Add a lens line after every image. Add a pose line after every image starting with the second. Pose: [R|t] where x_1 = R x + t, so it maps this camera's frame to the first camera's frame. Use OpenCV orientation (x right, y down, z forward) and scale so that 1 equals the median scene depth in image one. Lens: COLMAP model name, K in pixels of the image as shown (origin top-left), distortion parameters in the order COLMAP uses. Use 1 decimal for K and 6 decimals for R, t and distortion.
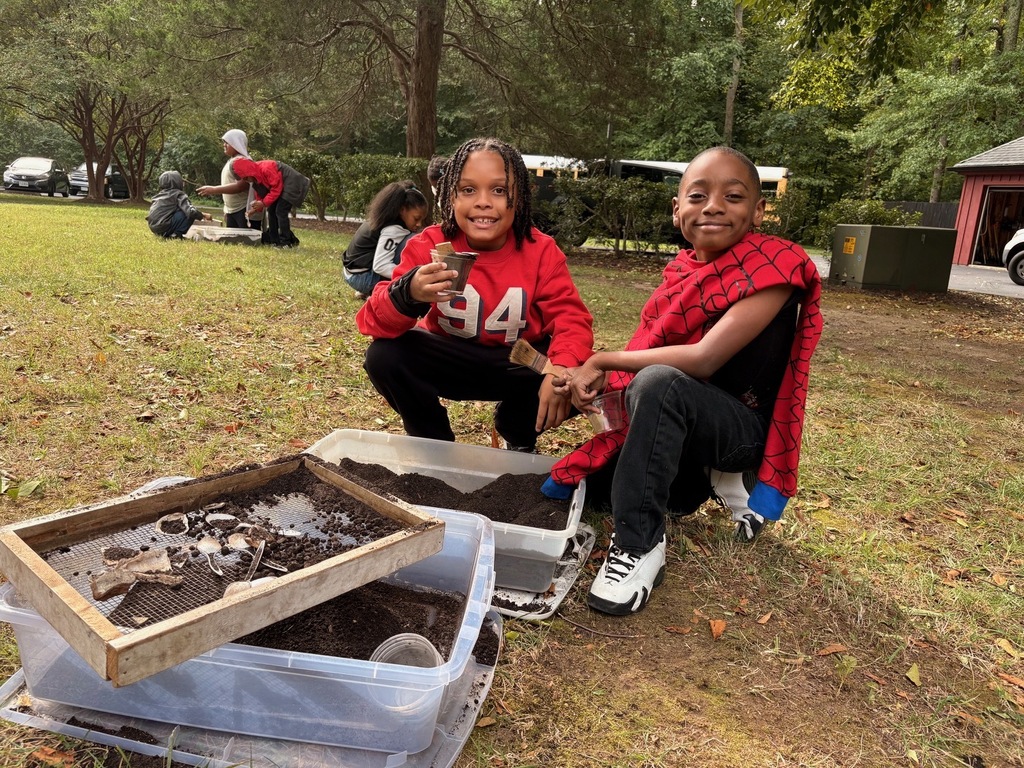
lens RADIAL K [[901.2, 0, 512.0], [0, 901.2, 384.0], [0, 0, 1]] dist [0.009233, 0.191982]
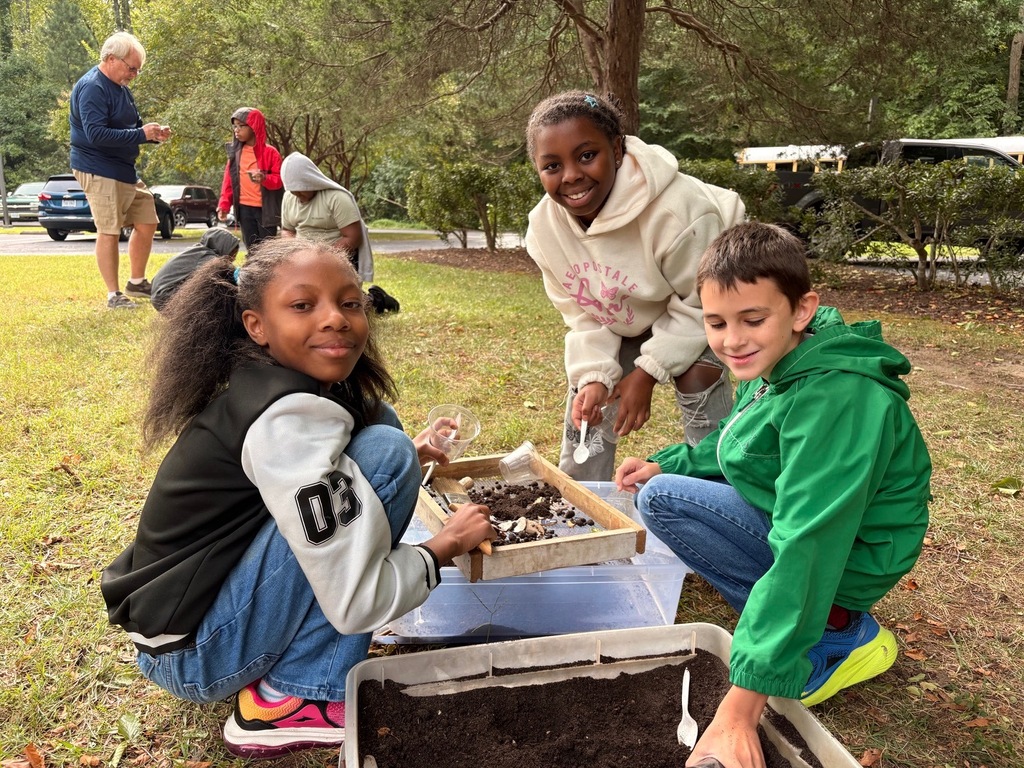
lens RADIAL K [[901.2, 0, 512.0], [0, 901.2, 384.0], [0, 0, 1]] dist [0.009233, 0.191982]
pose [[0.969732, -0.019438, -0.243395, -0.004574], [0.018008, 0.999805, -0.008101, -0.045535], [0.243505, 0.003472, 0.969893, 0.190915]]
